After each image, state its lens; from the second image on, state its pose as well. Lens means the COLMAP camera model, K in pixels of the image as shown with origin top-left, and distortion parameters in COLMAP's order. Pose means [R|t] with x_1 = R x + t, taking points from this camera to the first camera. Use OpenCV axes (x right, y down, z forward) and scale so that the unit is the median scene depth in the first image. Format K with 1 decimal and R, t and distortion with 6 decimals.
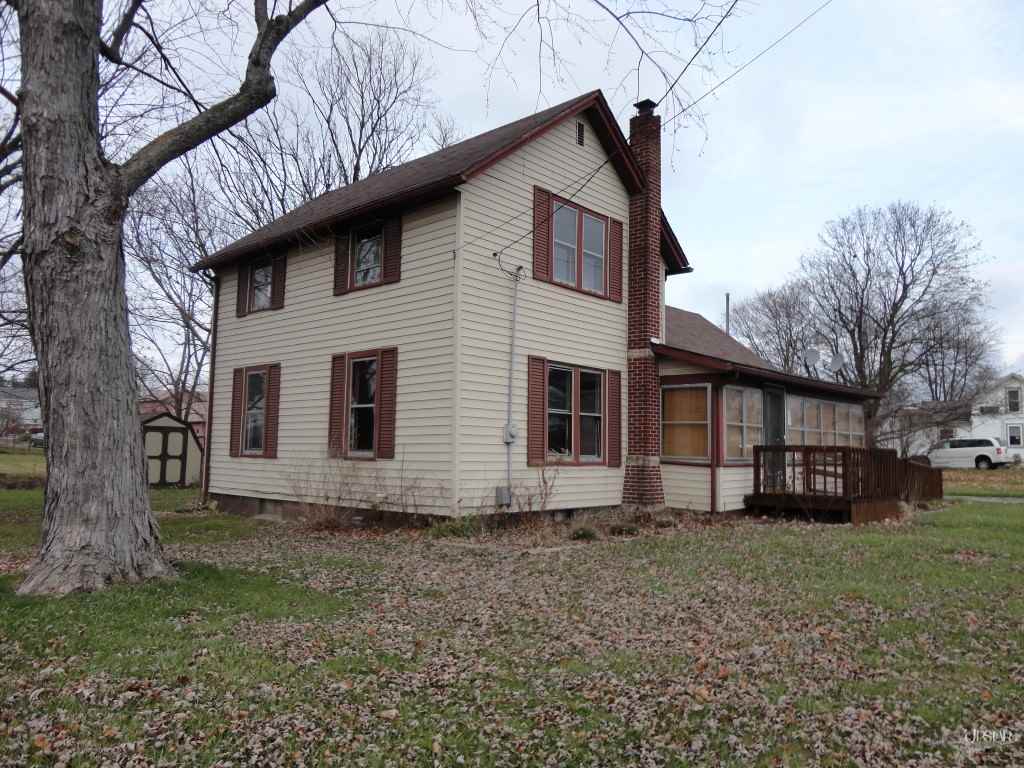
lens RADIAL K [[754.9, 0, 509.6], [0, 754.9, 384.8], [0, 0, 1]] dist [-0.003219, 0.002834]
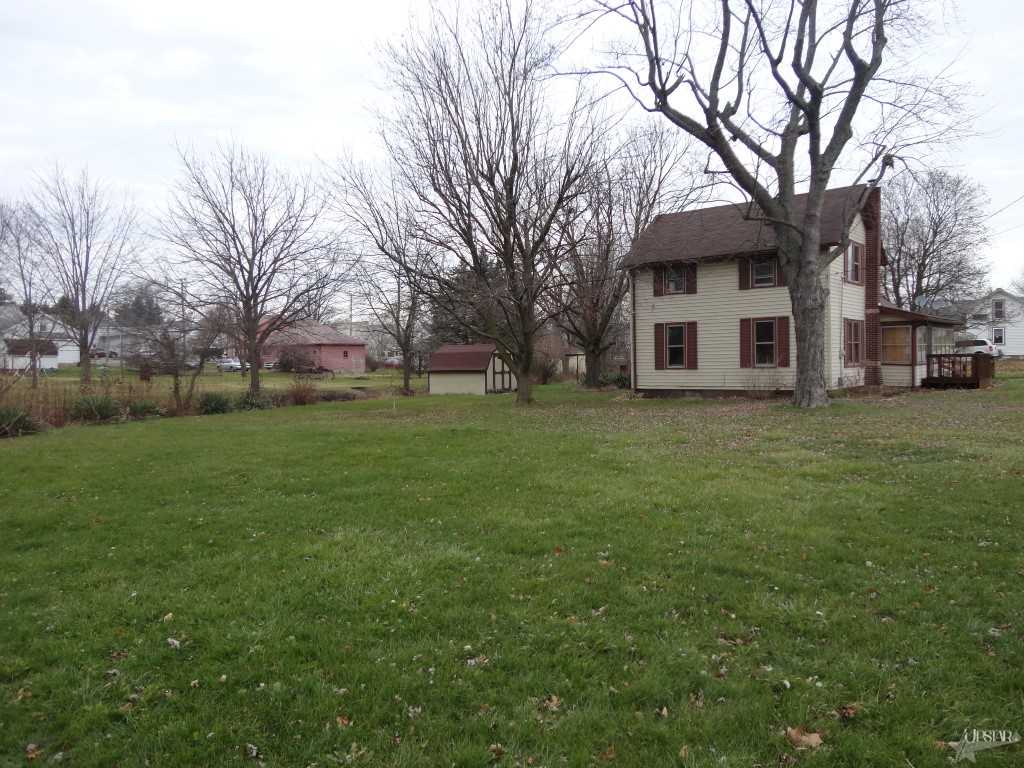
lens RADIAL K [[754.9, 0, 514.5], [0, 754.9, 386.4], [0, 0, 1]] dist [-0.003219, 0.002834]
pose [[0.997768, -0.037341, 0.055362, -0.907812], [0.030260, 0.991867, 0.123633, -0.120647], [-0.059528, -0.121681, 0.990783, -0.974327]]
